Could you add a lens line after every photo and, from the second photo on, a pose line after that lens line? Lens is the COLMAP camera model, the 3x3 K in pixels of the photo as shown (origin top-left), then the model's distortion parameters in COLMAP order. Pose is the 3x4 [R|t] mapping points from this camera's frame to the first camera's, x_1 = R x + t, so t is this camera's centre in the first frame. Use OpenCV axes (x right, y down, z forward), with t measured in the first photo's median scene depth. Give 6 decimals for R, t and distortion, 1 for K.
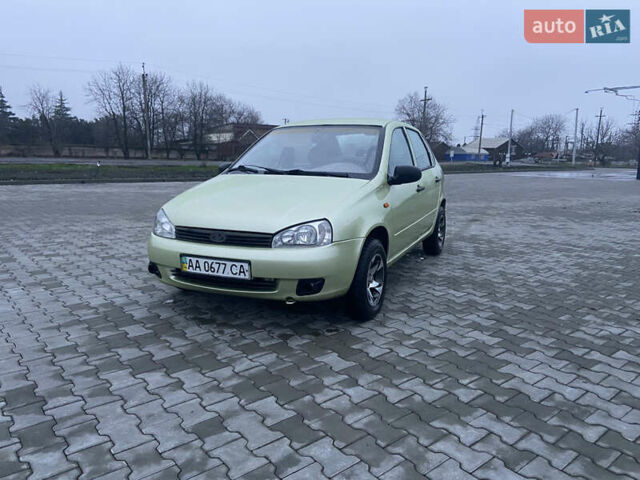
lens RADIAL K [[482.3, 0, 320.0], [0, 482.3, 240.0], [0, 0, 1]] dist [0.126155, -0.164935]
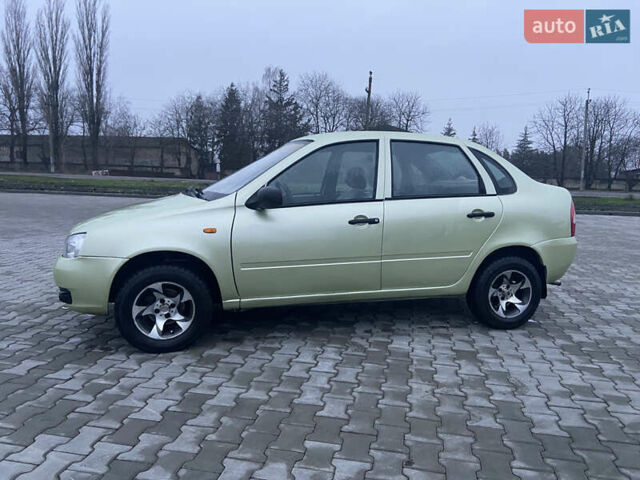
lens RADIAL K [[482.3, 0, 320.0], [0, 482.3, 240.0], [0, 0, 1]] dist [0.126155, -0.164935]
pose [[0.626546, 0.099175, -0.773049, 0.889499], [-0.147363, 0.989054, 0.007450, -0.086674], [0.765326, 0.109251, 0.634303, 0.577997]]
